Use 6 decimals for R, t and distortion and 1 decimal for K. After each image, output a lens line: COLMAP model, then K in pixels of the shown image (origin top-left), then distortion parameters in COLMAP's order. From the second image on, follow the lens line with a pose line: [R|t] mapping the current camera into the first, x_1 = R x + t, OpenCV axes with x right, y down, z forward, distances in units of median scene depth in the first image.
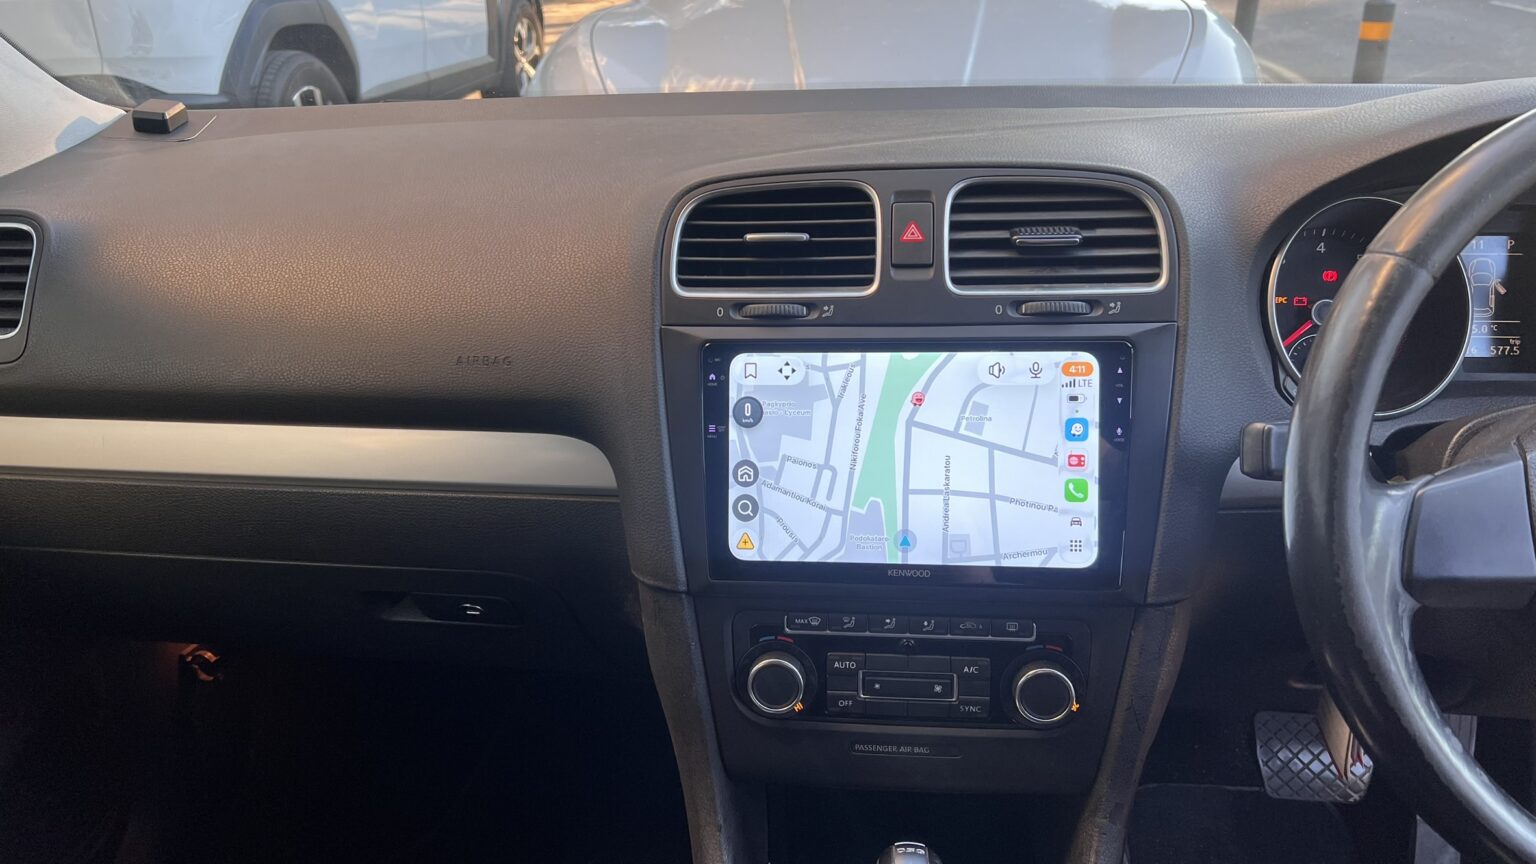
lens RADIAL K [[1166.2, 0, 751.5], [0, 1166.2, 438.0], [0, 0, 1]] dist [0.058832, -0.076547]
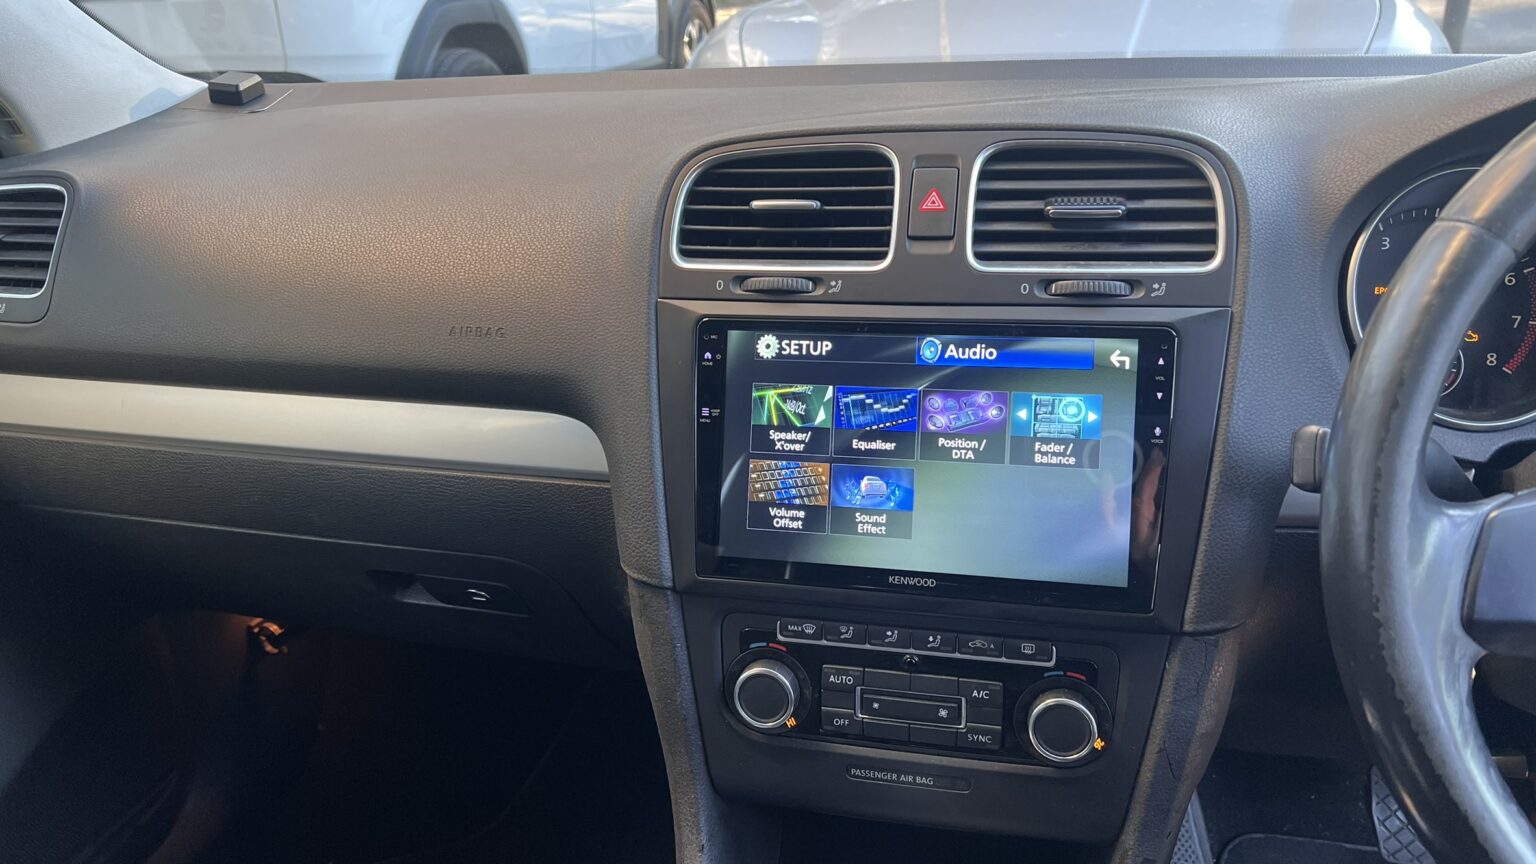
lens RADIAL K [[1166.2, 0, 771.5], [0, 1166.2, 431.0], [0, 0, 1]] dist [0.058832, -0.076547]
pose [[0.991103, 0.038903, -0.127287, 0.135088], [-0.040042, 0.999178, -0.006400, 0.010735], [0.126934, 0.011440, 0.991845, 0.096928]]
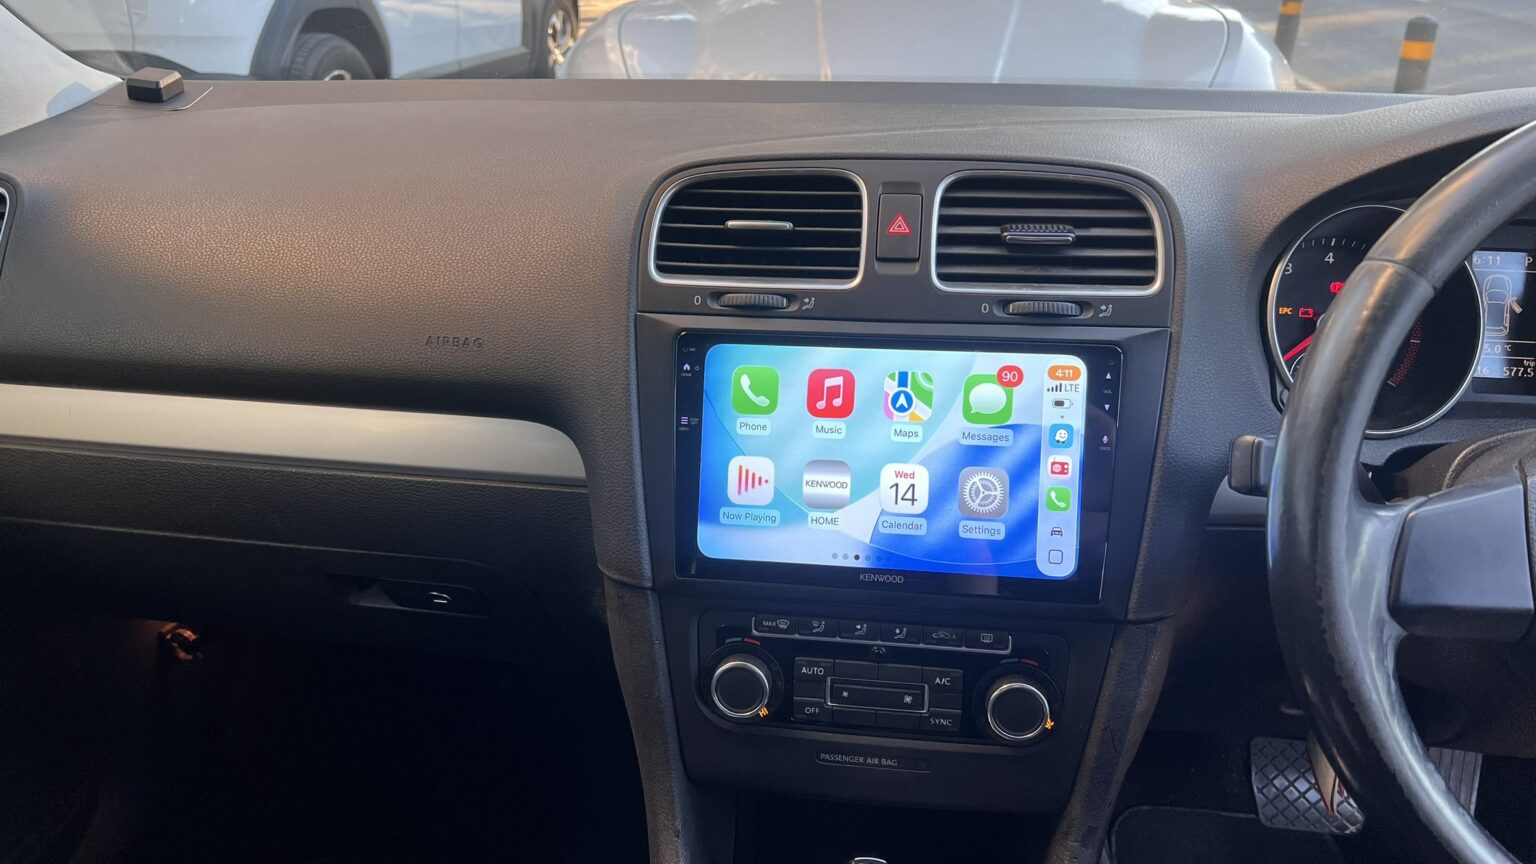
lens RADIAL K [[1166.2, 0, 755.8], [0, 1166.2, 438.7], [0, 0, 1]] dist [0.058832, -0.076547]
pose [[0.999108, 0.038677, -0.016955, 0.042310], [-0.038684, 0.999252, -0.000083, 0.004743], [0.016940, 0.000739, 0.999856, 0.034493]]
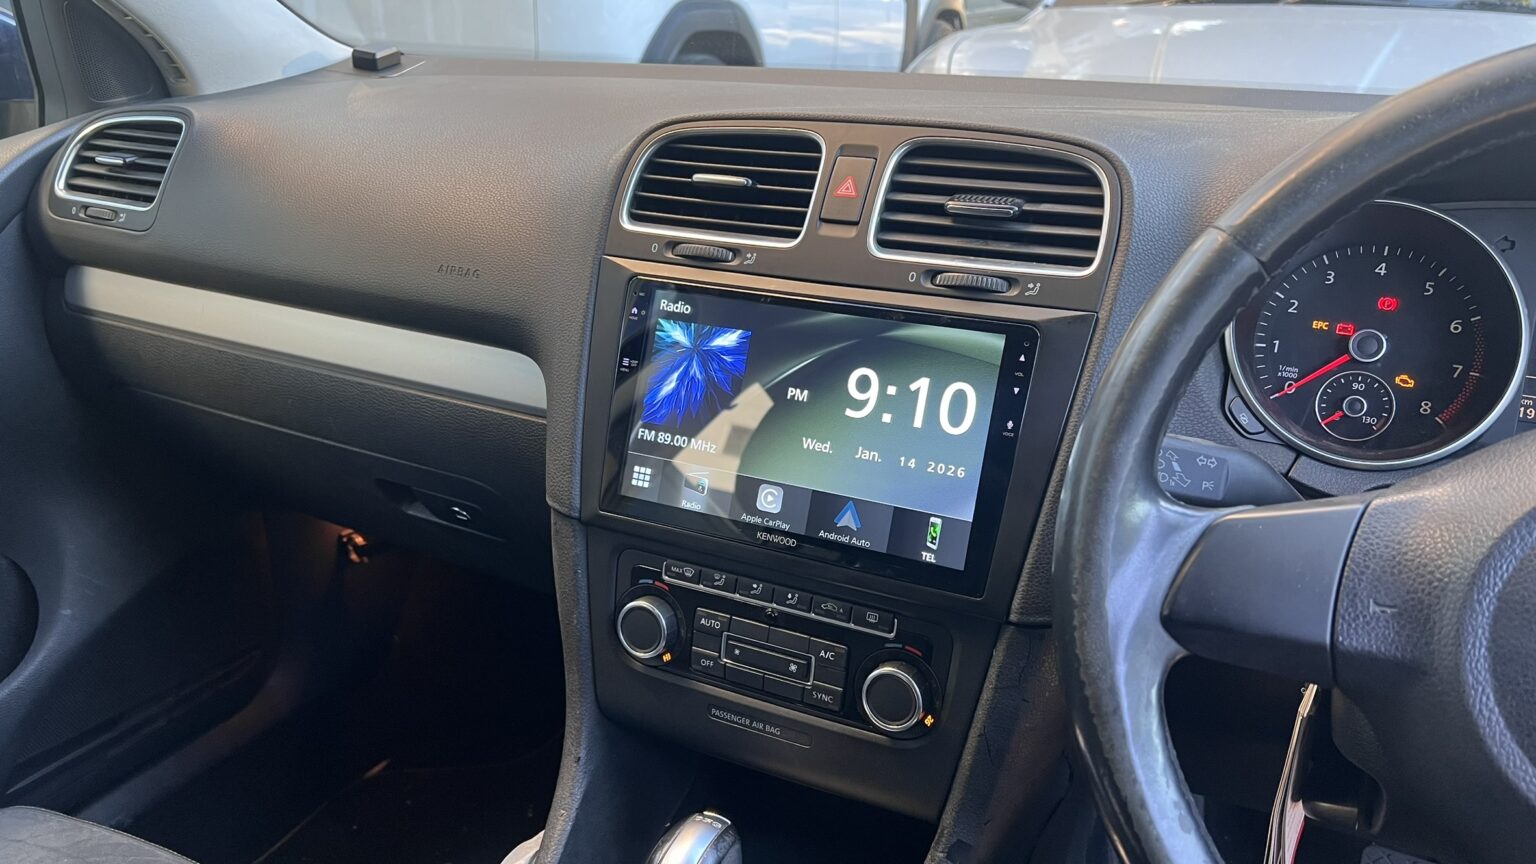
lens RADIAL K [[1166.2, 0, 771.4], [0, 1166.2, 433.5], [0, 0, 1]] dist [0.058832, -0.076547]
pose [[0.935079, 0.163057, -0.314707, 0.408554], [-0.172265, 0.985050, -0.001467, 0.032547], [0.309763, 0.055585, 0.949188, 0.090367]]
